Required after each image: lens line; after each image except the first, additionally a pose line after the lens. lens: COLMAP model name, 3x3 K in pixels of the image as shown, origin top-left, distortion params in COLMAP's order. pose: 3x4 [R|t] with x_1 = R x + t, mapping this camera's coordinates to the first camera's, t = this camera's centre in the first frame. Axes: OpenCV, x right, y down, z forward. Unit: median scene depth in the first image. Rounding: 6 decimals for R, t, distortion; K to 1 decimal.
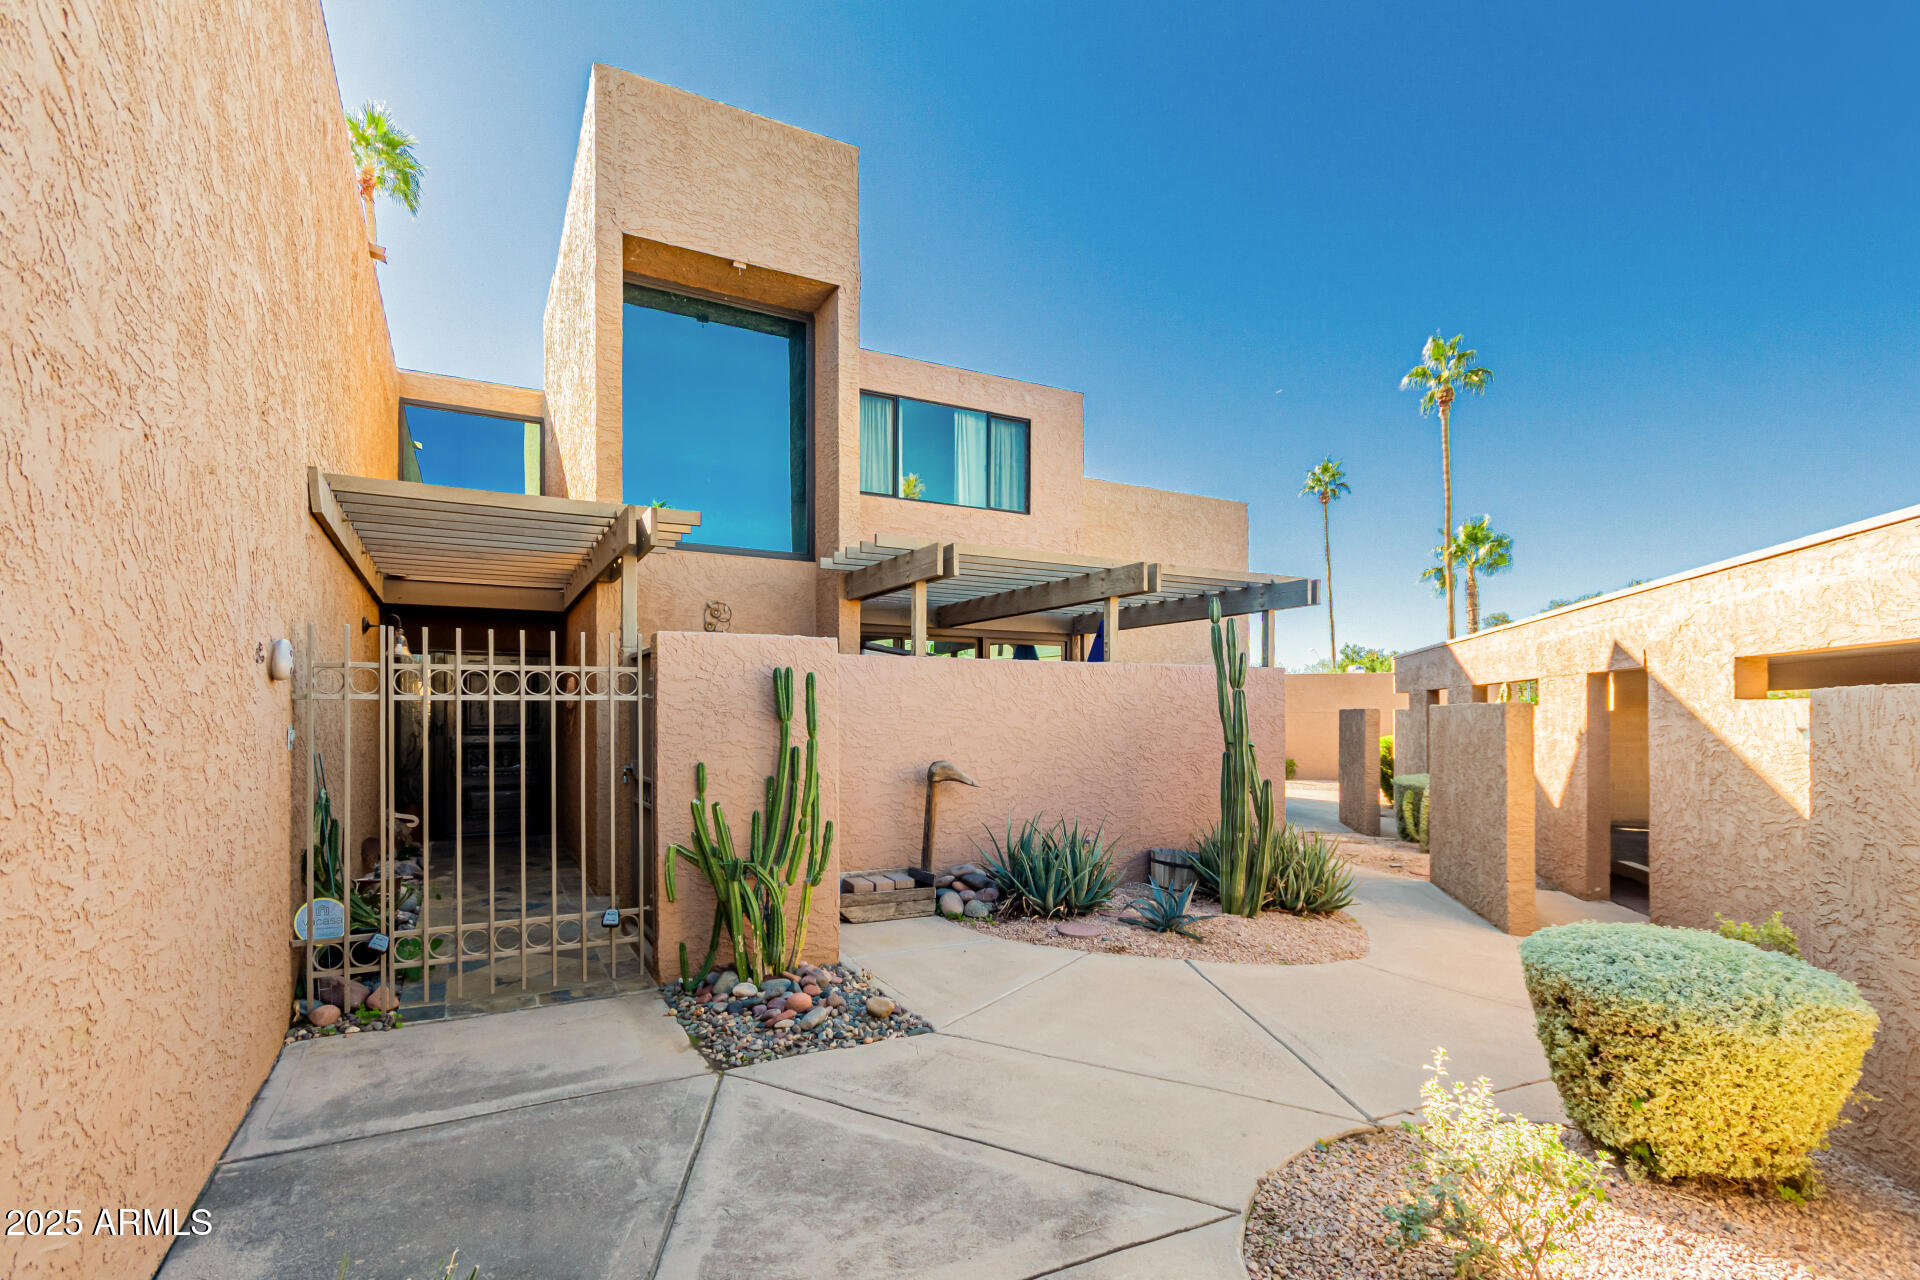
lens RADIAL K [[937.3, 0, 988.1], [0, 937.3, 713.7], [0, 0, 1]] dist [-0.000322, 0.002631]
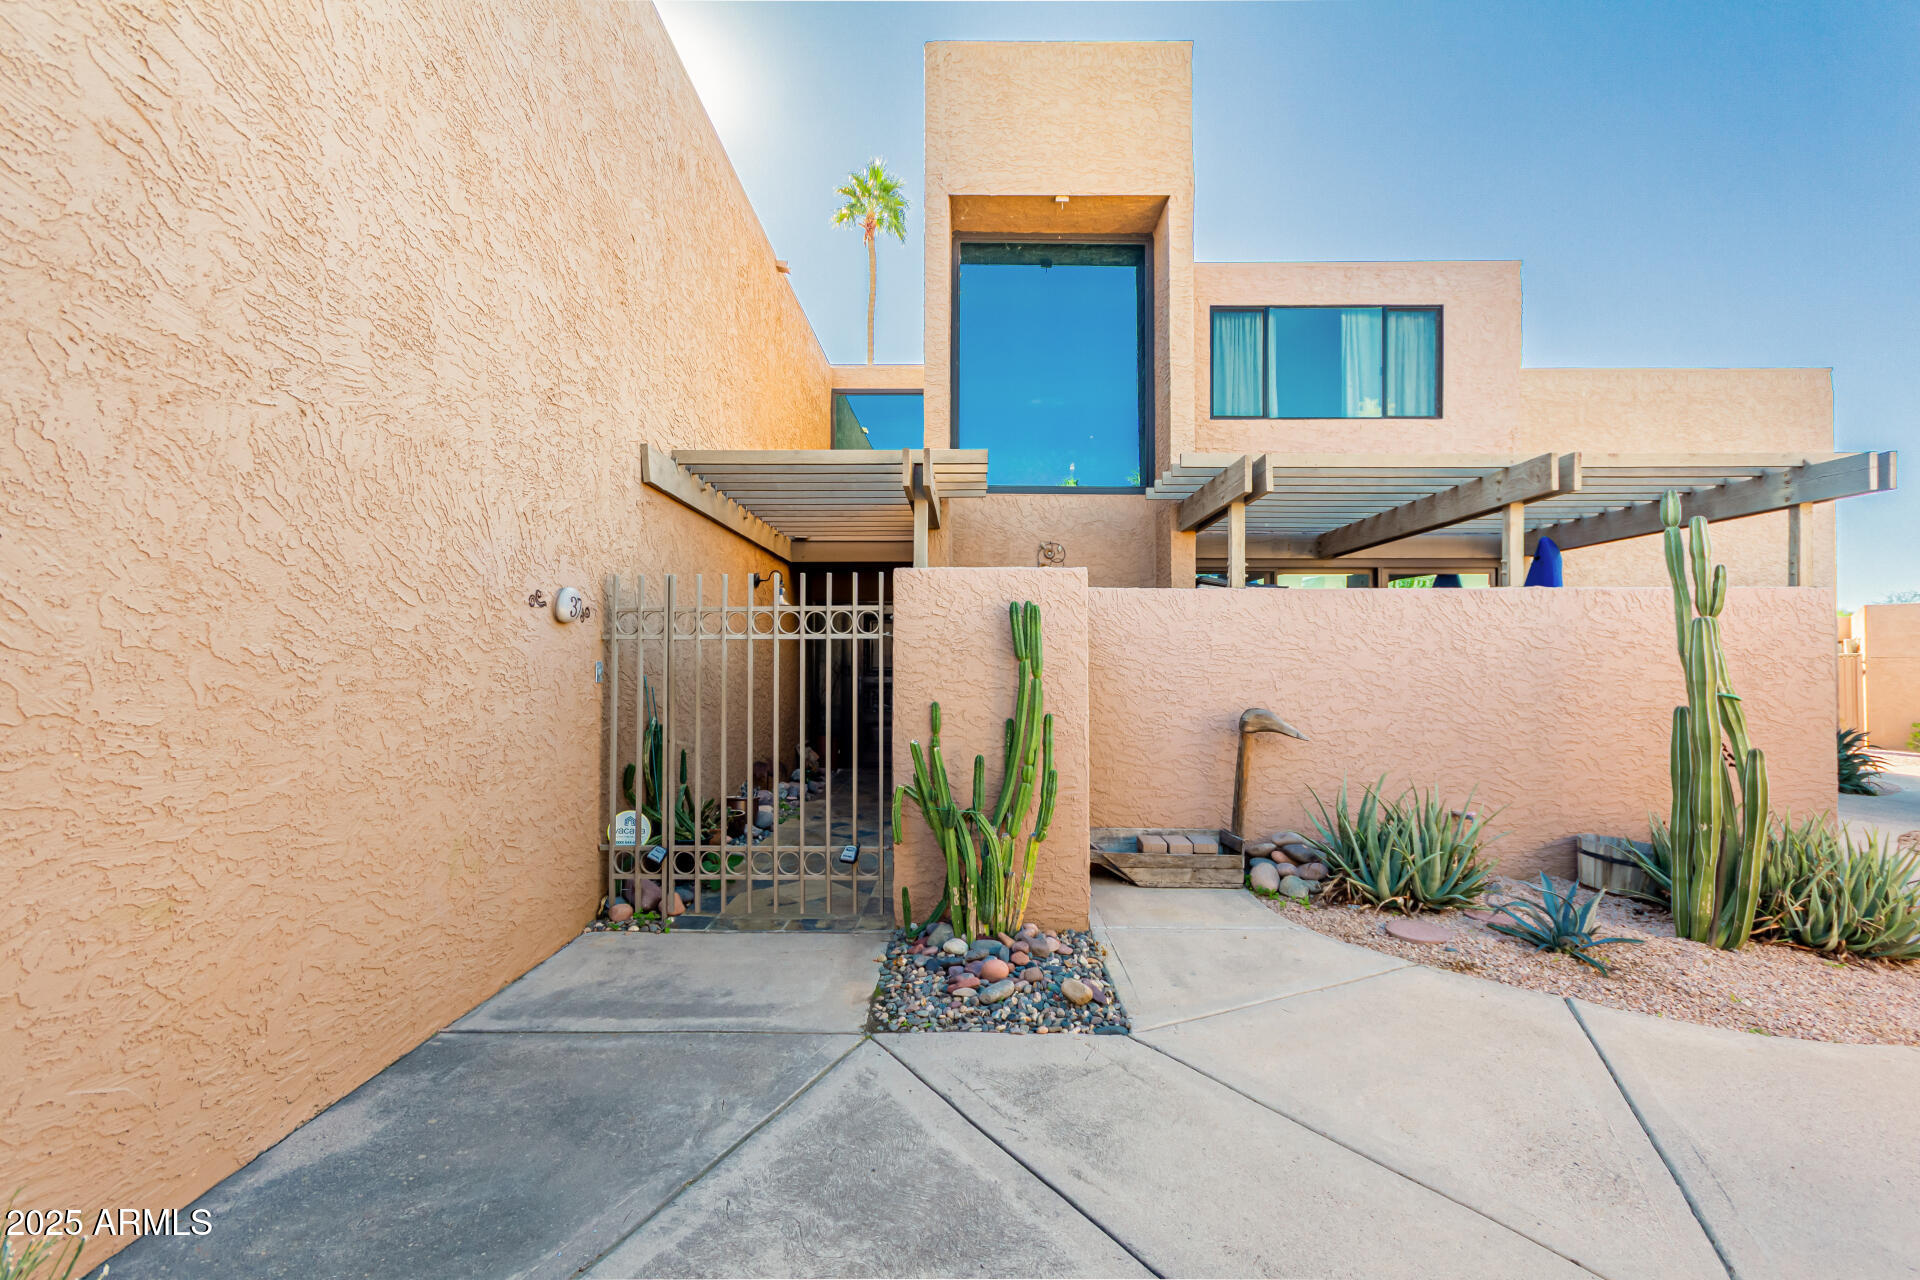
lens RADIAL K [[916.9, 0, 955.9], [0, 916.9, 643.8], [0, 0, 1]] dist [0.002103, 0.001635]
pose [[0.865323, -0.008780, -0.501138, 0.131987], [-0.000445, 0.999833, -0.018286, 0.006595], [0.501215, 0.016046, 0.865174, 0.133777]]
